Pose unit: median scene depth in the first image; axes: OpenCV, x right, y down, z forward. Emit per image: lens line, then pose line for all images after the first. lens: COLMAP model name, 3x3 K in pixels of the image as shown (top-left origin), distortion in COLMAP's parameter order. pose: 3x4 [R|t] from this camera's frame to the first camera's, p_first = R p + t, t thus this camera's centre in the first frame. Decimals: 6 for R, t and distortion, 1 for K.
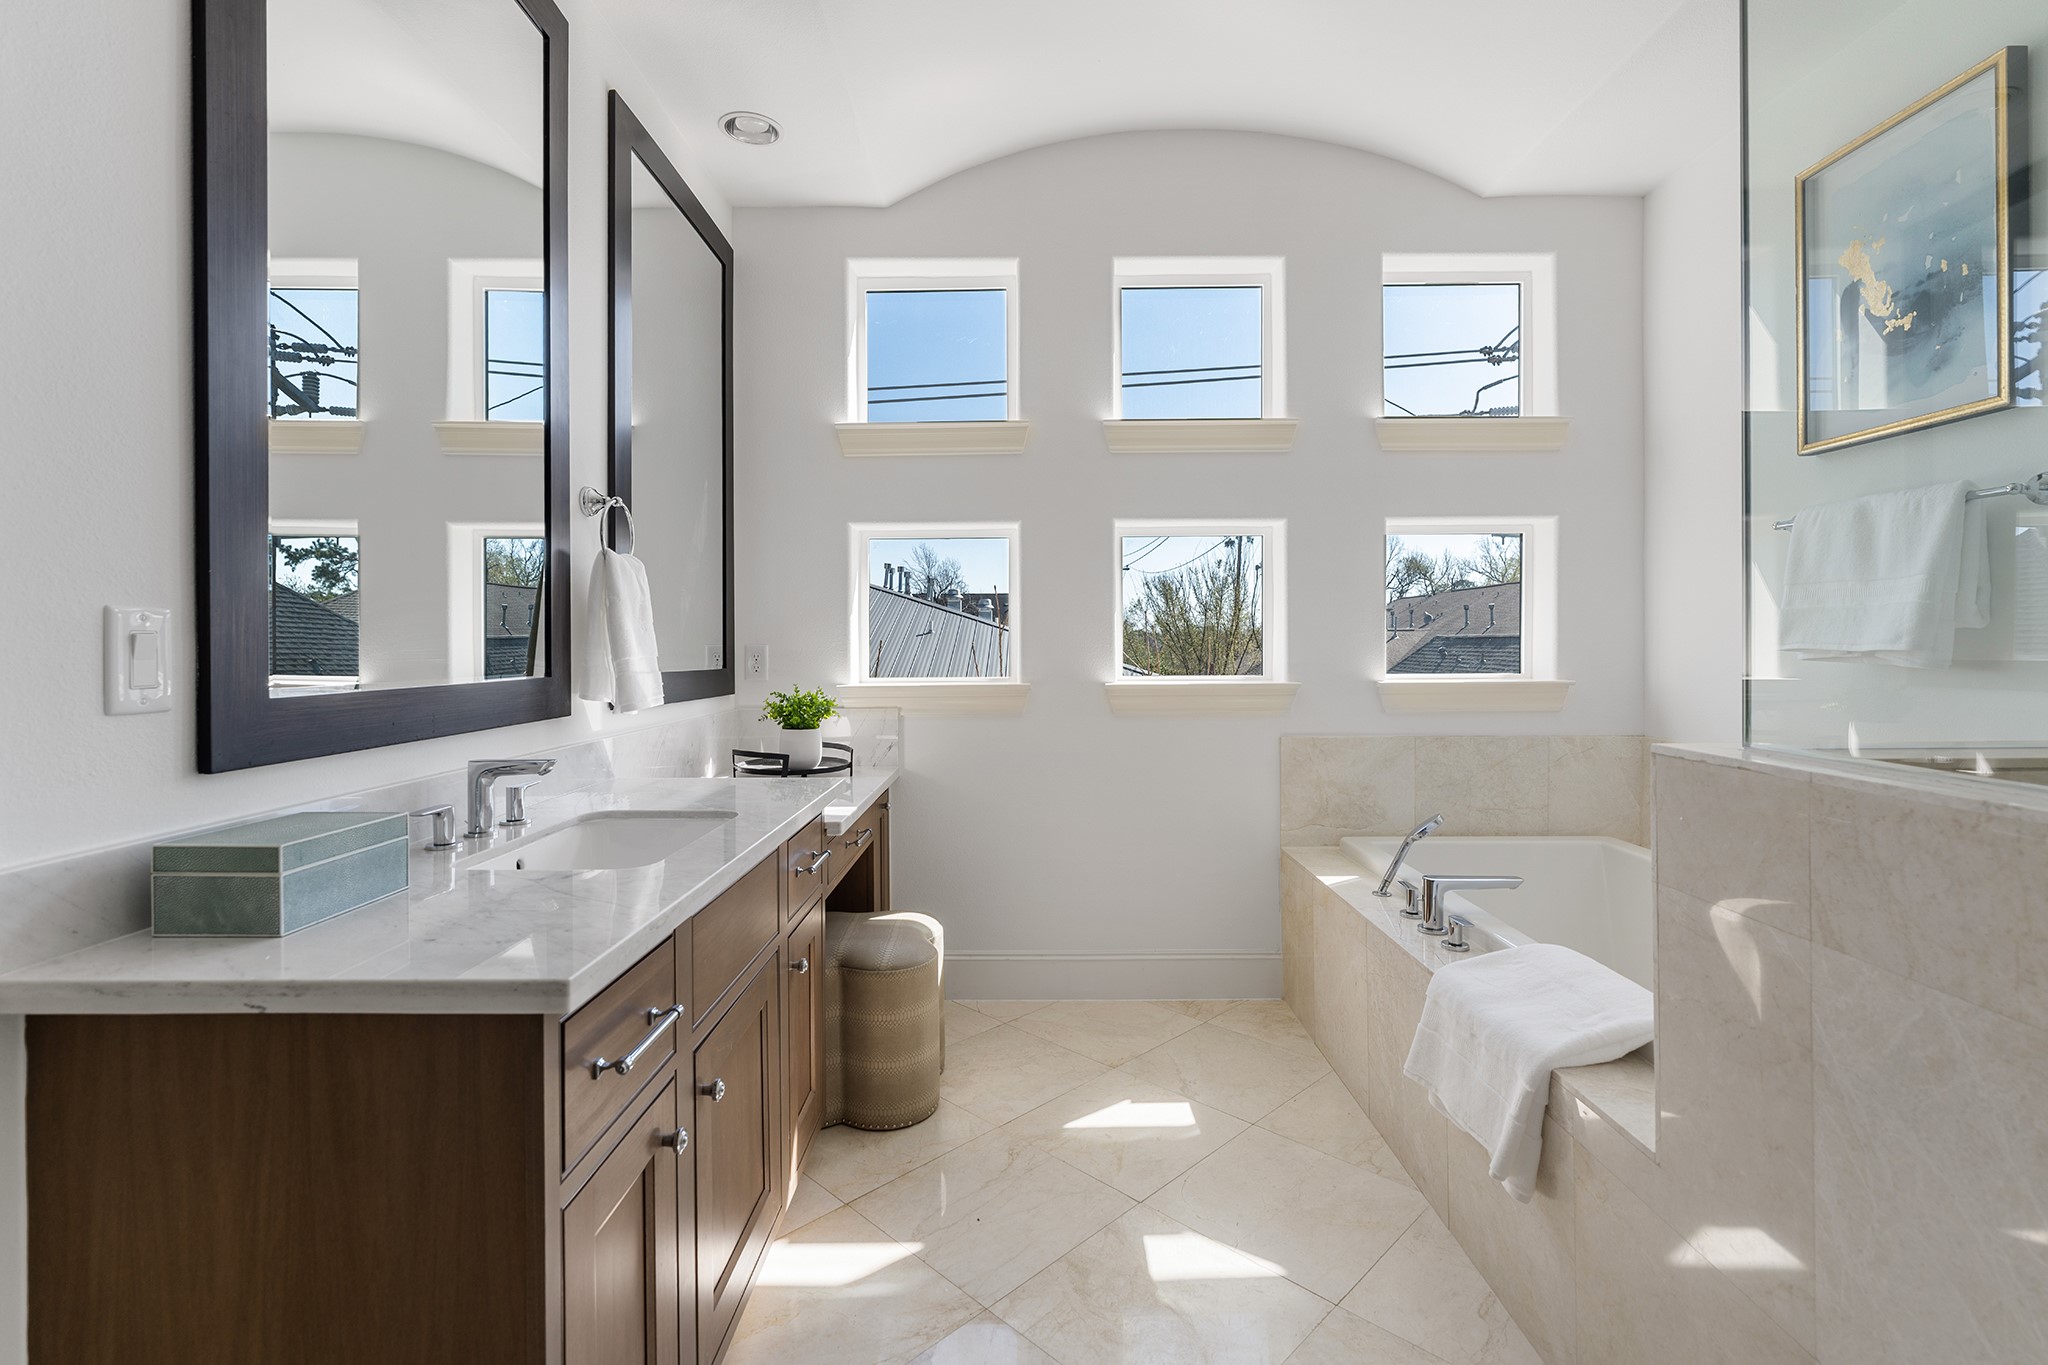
lens RADIAL K [[924.5, 0, 1019.7], [0, 924.5, 643.6], [0, 0, 1]] dist [-0.004282, 0.001572]
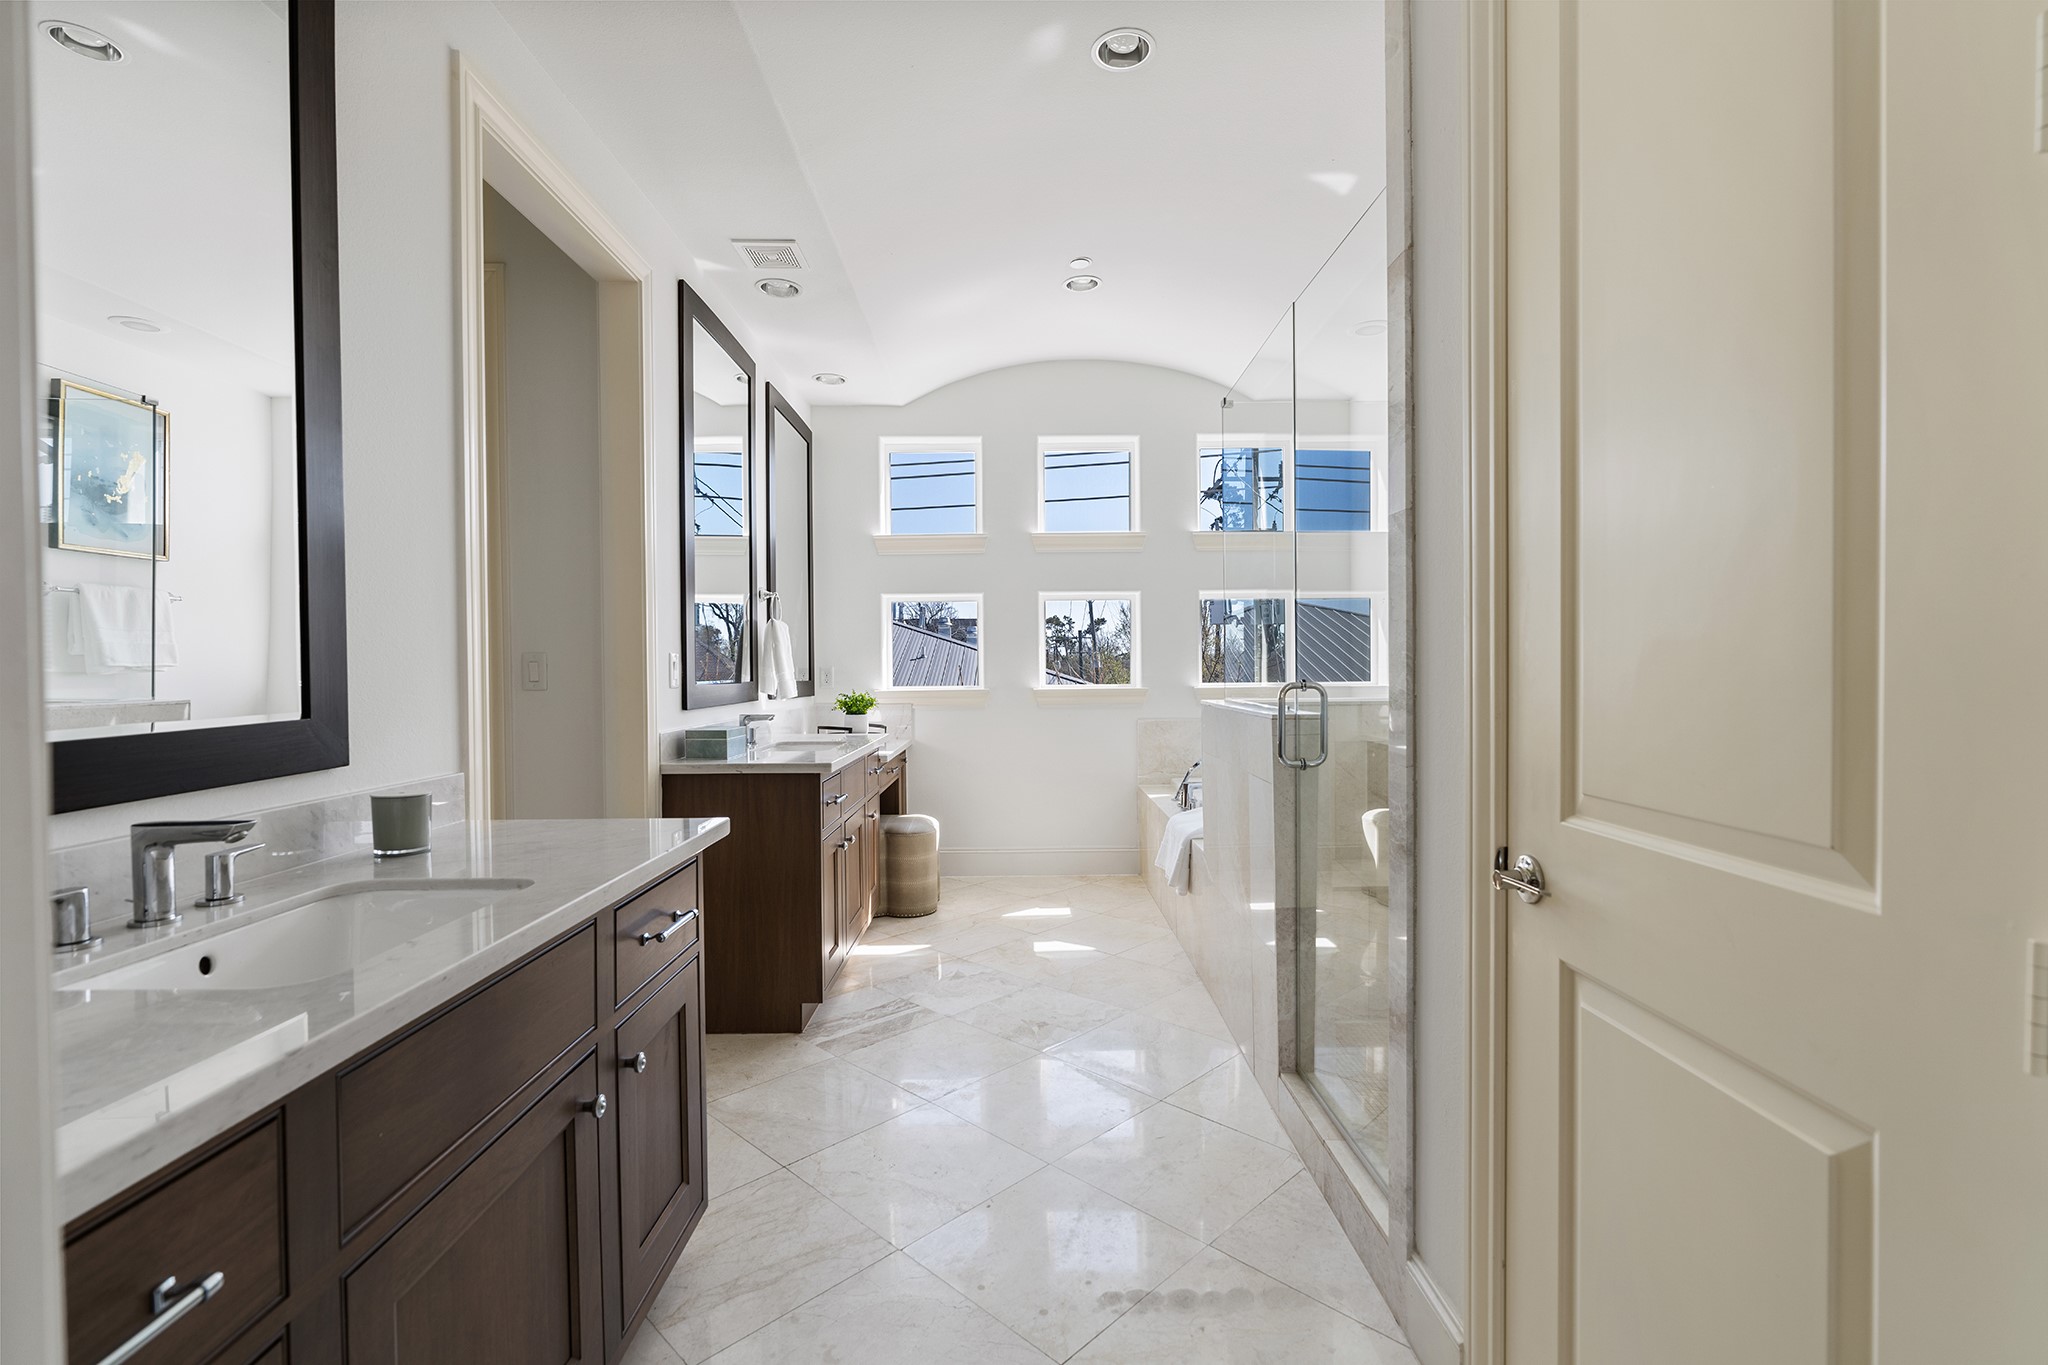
lens RADIAL K [[924.5, 0, 1026.8], [0, 924.5, 678.1], [0, 0, 1]] dist [-0.004282, 0.001572]
pose [[0.999830, -0.003735, 0.018039, 0.055028], [0.003517, 0.999921, 0.012077, 0.003618], [-0.018083, -0.012012, 0.999764, -0.769643]]
